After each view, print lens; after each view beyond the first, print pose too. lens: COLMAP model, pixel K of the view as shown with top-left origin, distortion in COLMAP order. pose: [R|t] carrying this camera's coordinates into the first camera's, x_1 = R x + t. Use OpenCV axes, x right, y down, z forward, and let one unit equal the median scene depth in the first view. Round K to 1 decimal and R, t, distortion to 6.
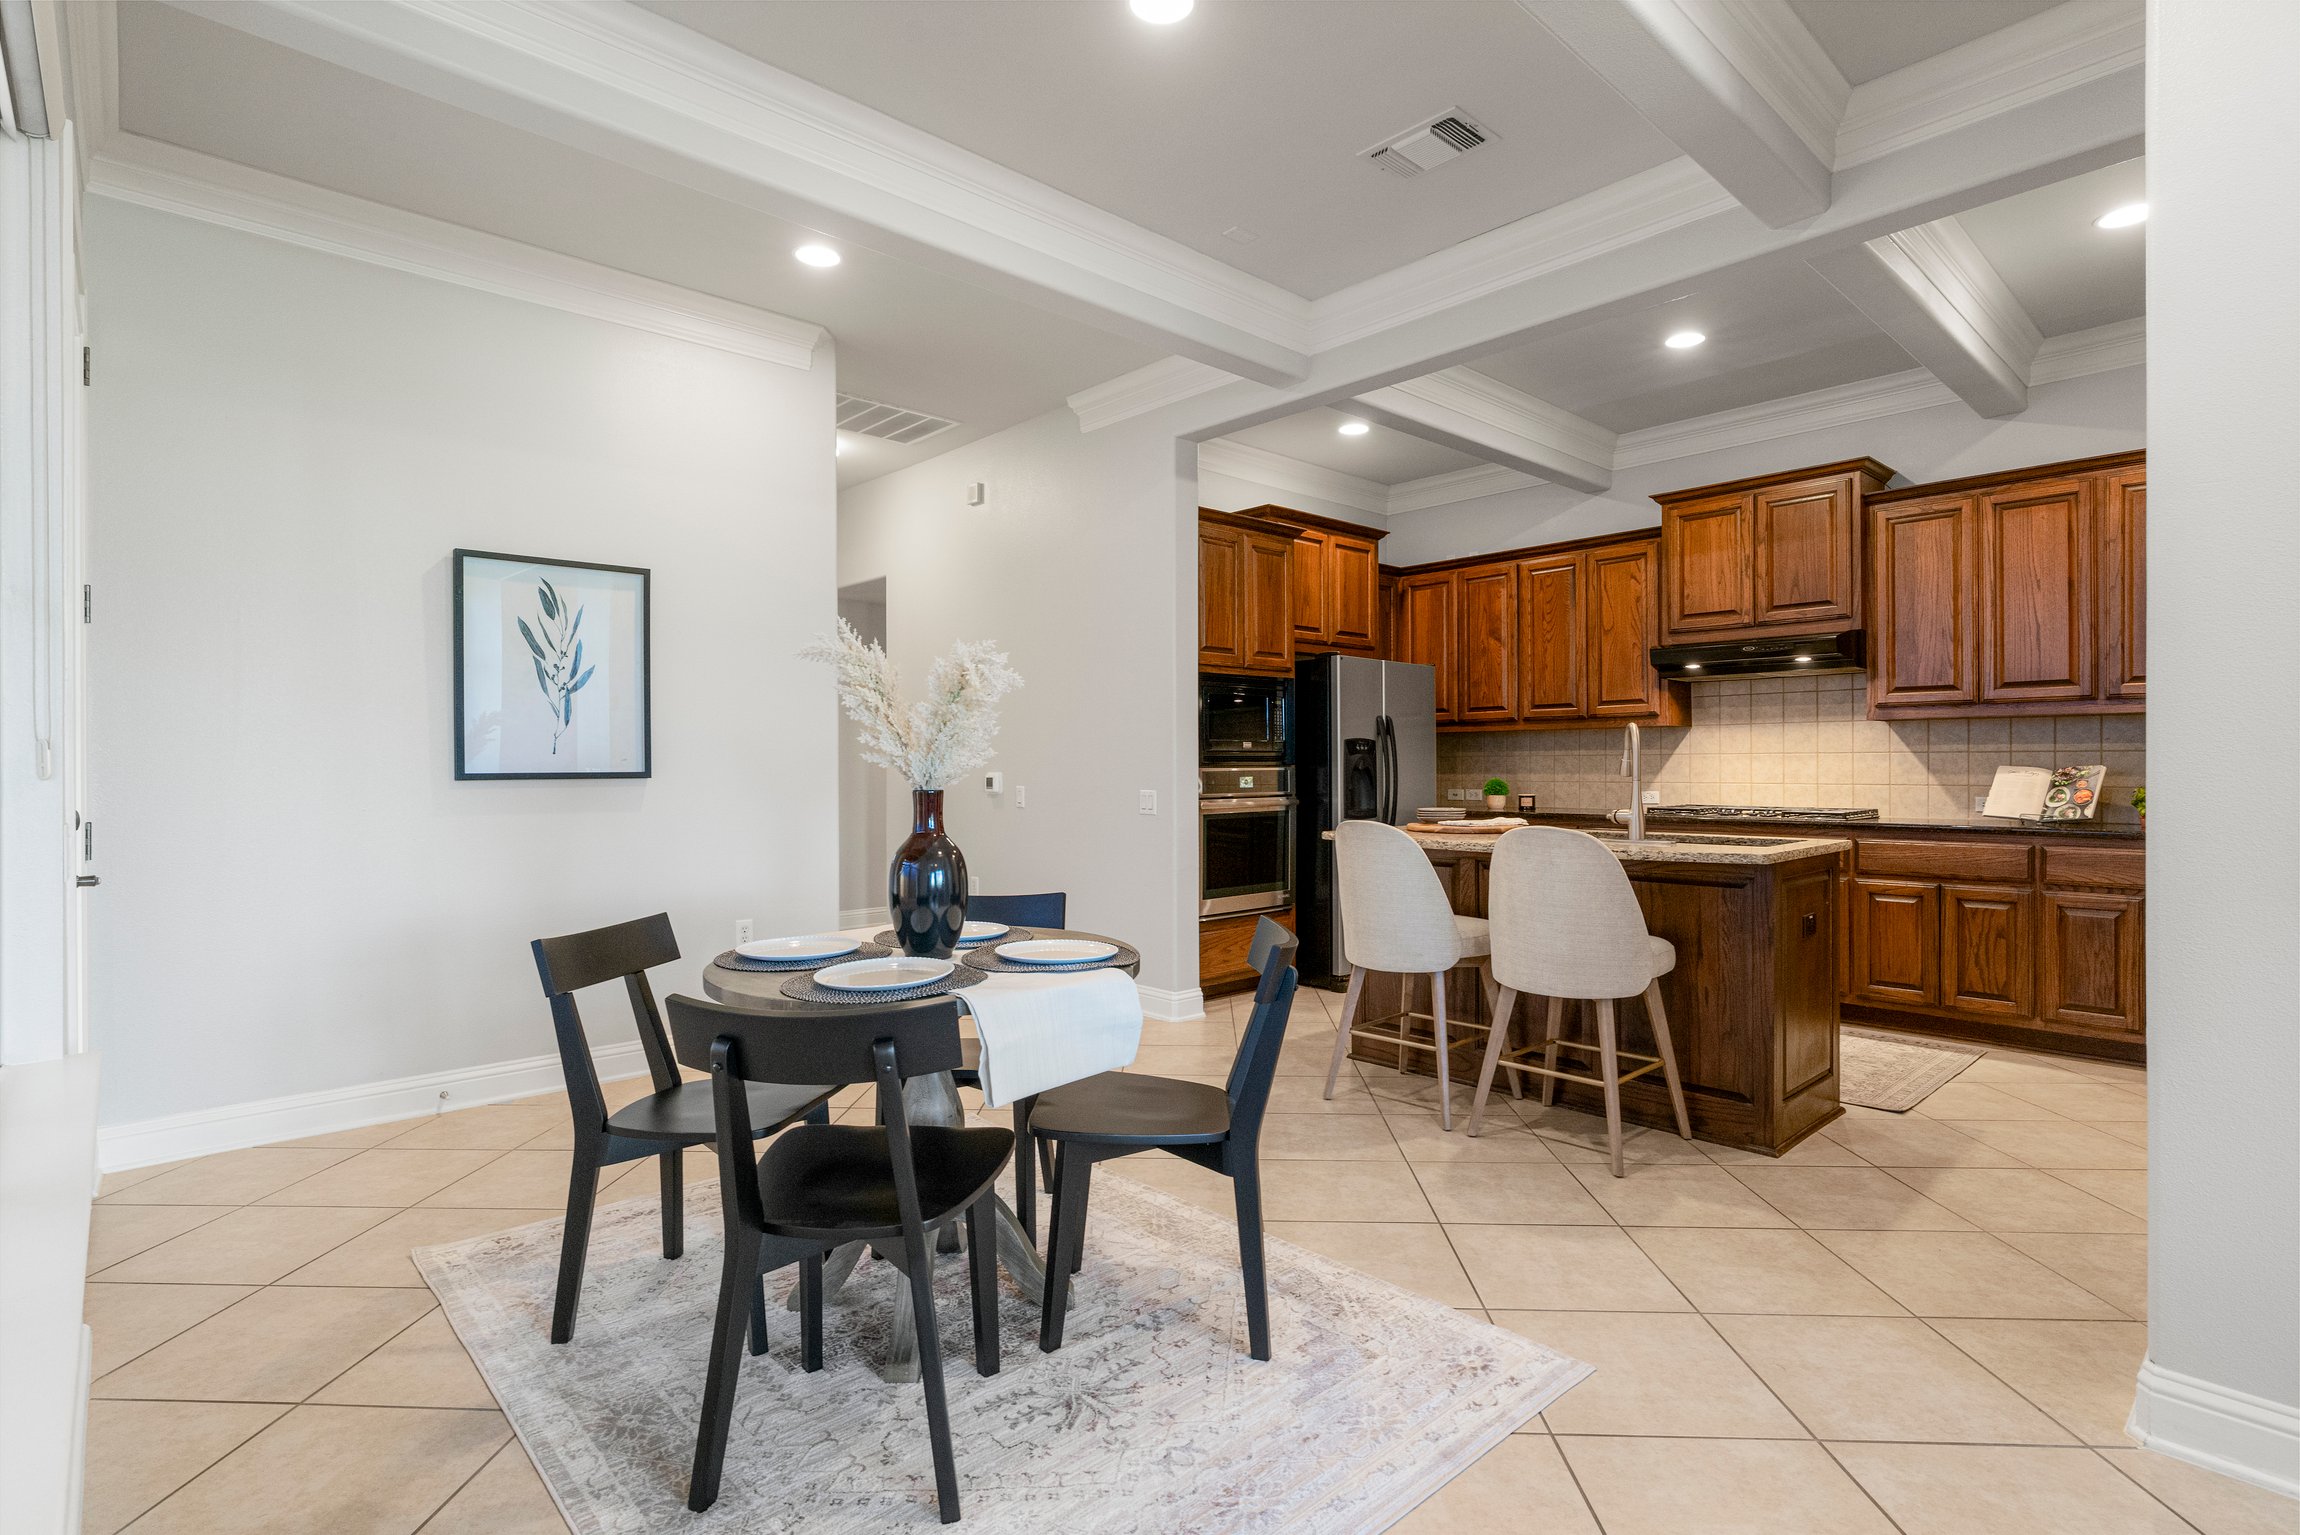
lens RADIAL K [[1119.4, 0, 1147.6], [0, 1119.4, 770.1], [0, 0, 1]] dist [-0.011730, 0.003764]
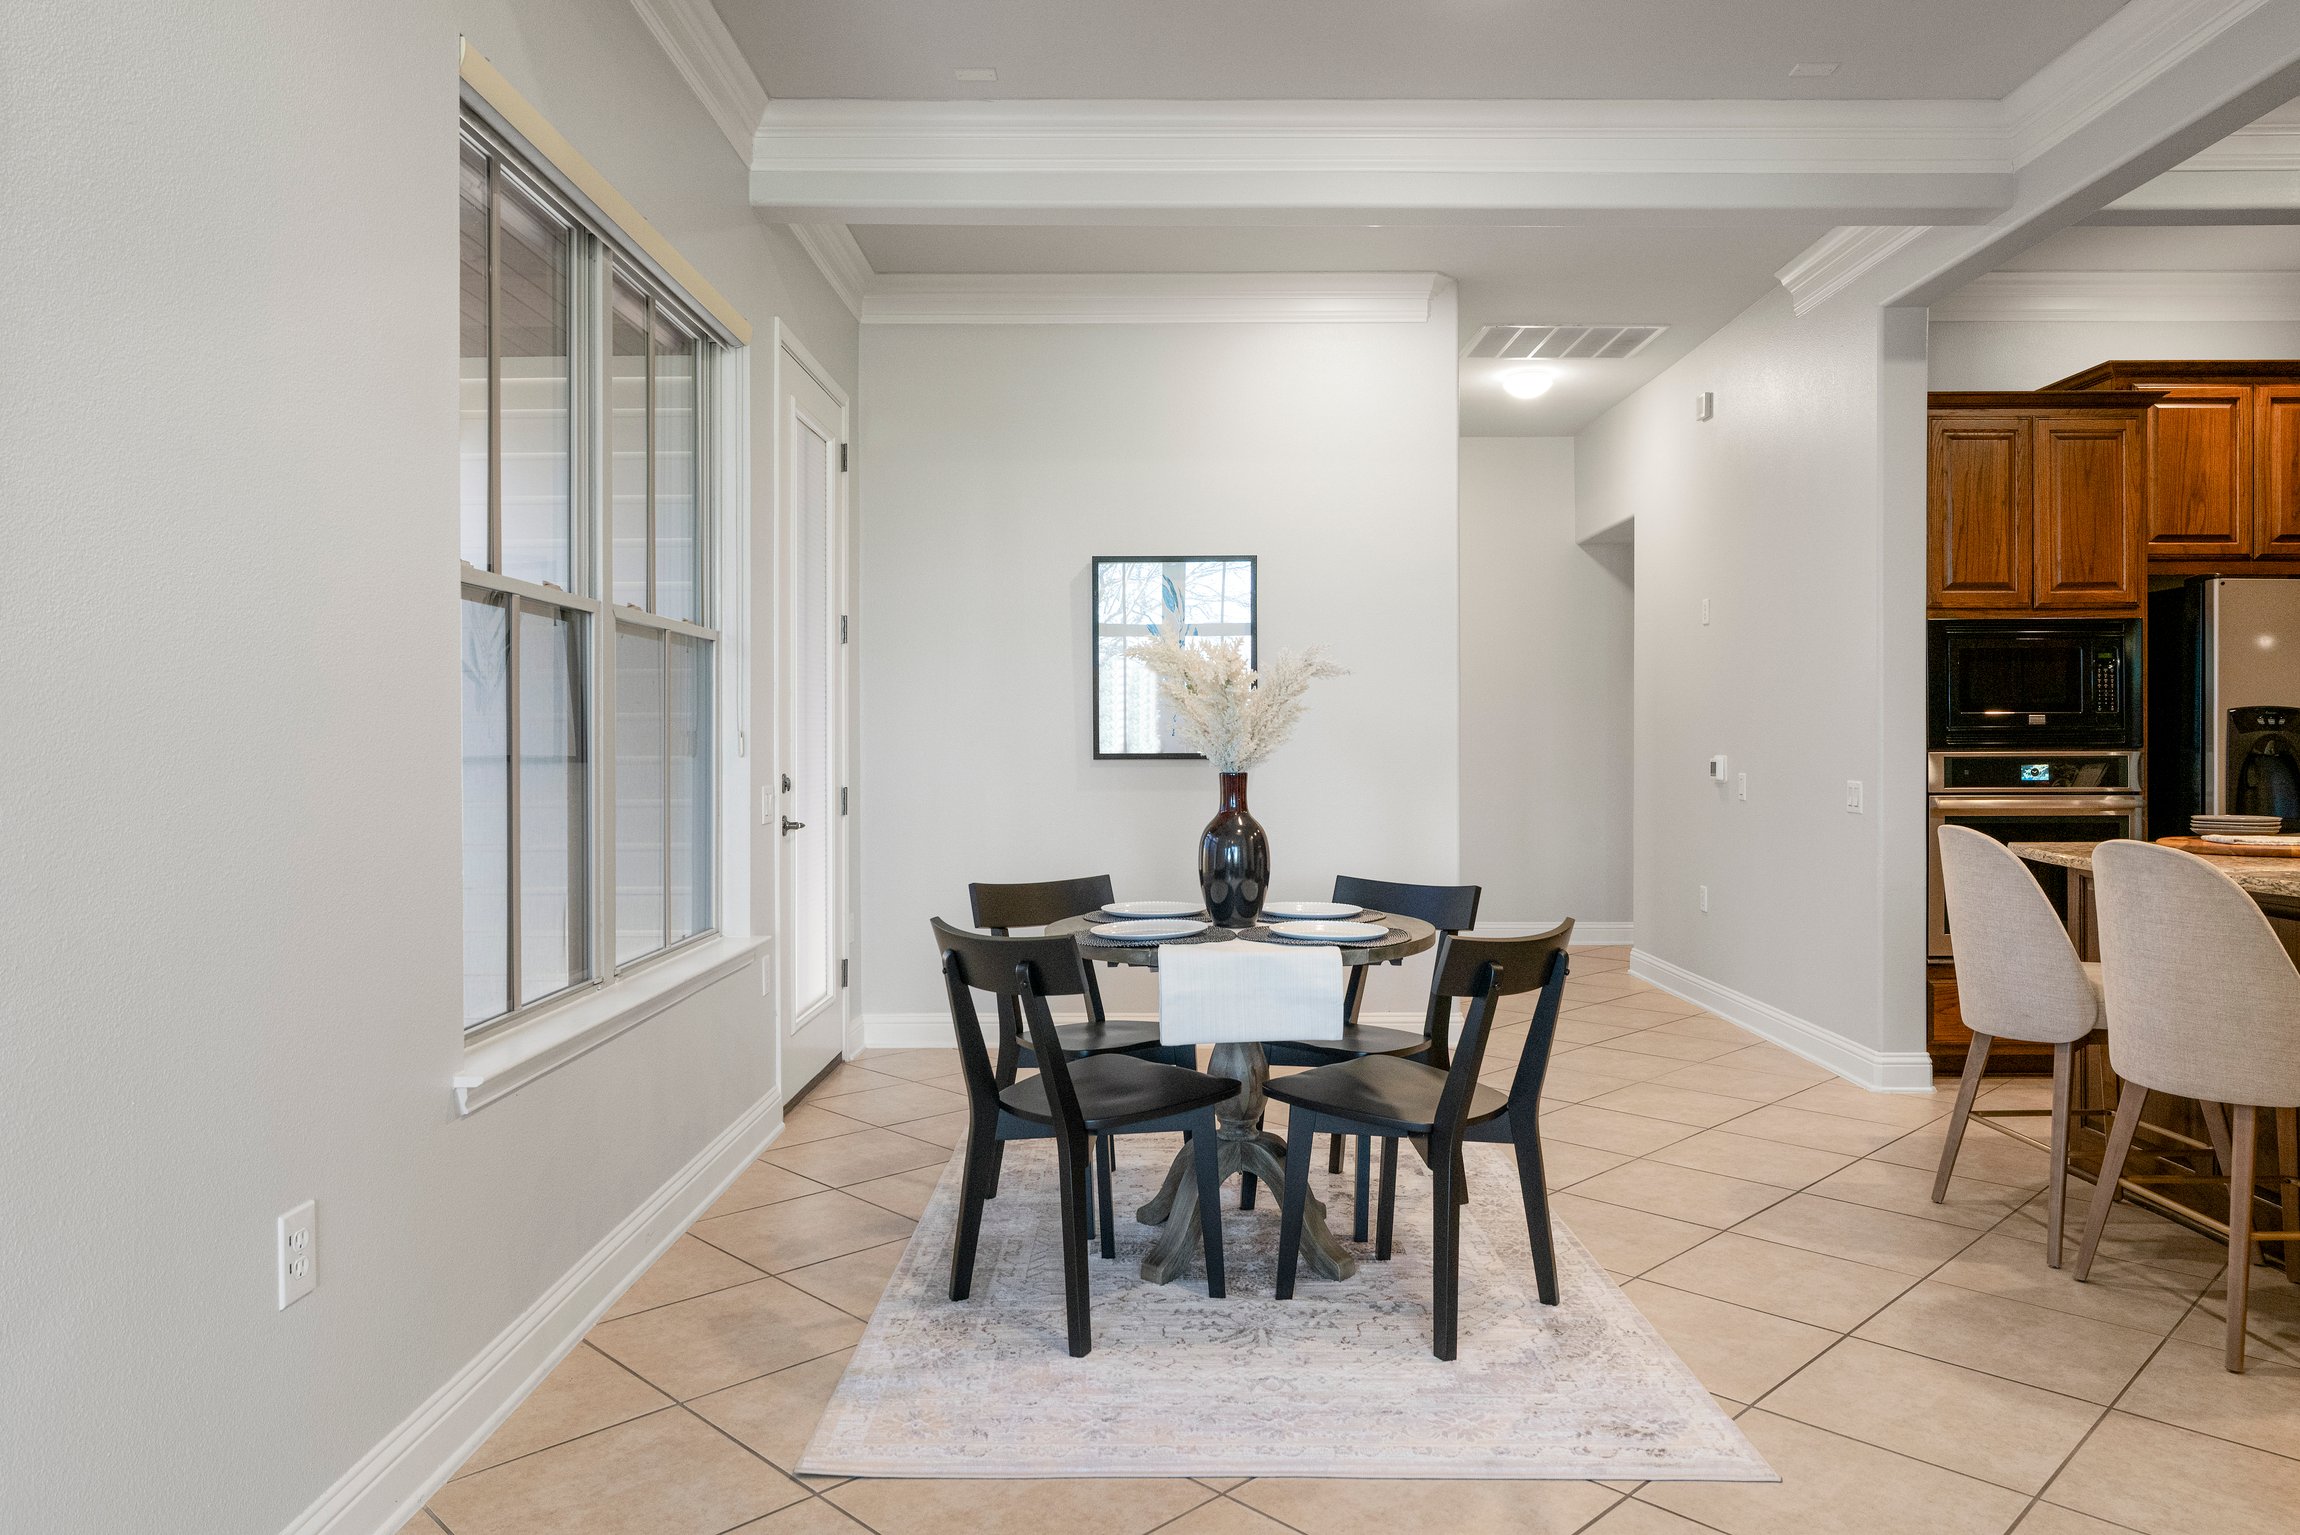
lens RADIAL K [[1478.2, 0, 1141.4], [0, 1478.2, 747.2], [0, 0, 1]] dist [-0.007589, 0.003724]
pose [[0.730953, 0.003935, -0.682416, 0.391549], [-0.004514, 0.999989, 0.000931, -0.004187], [0.682413, 0.002400, 0.730963, -0.063396]]
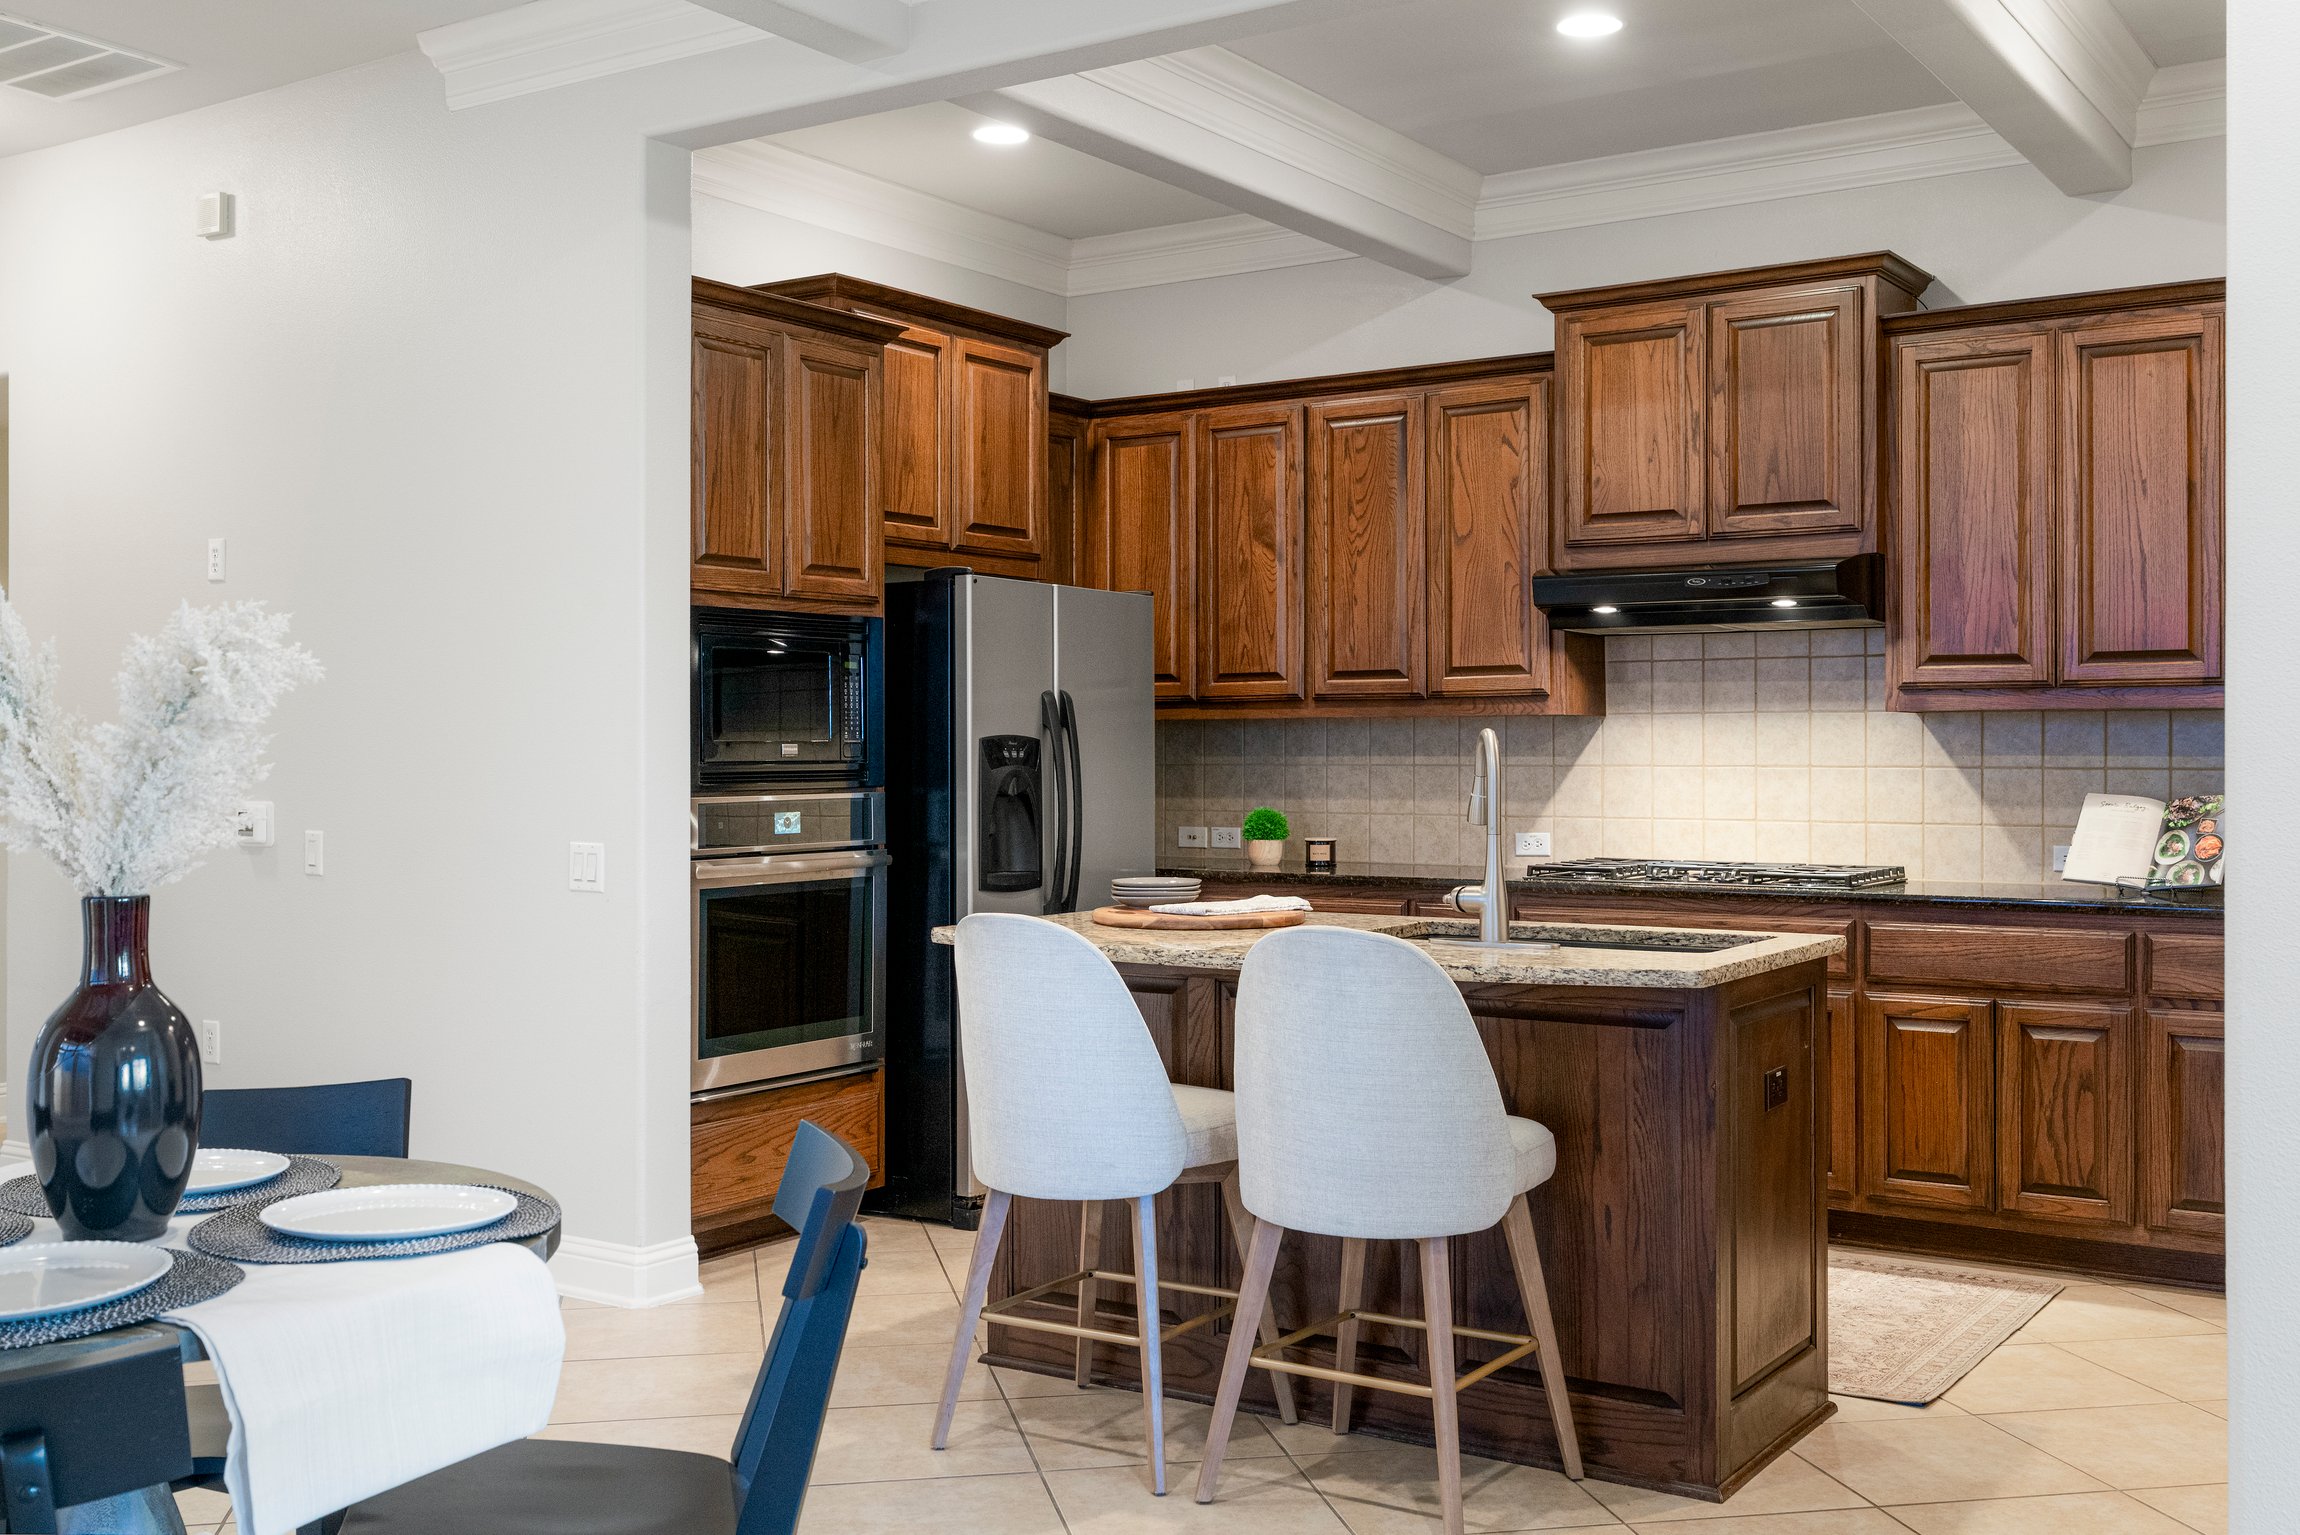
lens RADIAL K [[2258.1, 0, 1145.8], [0, 2258.1, 753.5], [0, 0, 1]] dist [0.003136, 0.000000]
pose [[0.971491, 0.002542, 0.237061, 0.004319], [-0.001967, 0.999995, -0.002664, -0.023261], [-0.237067, 0.002122, 0.971491, -0.038977]]
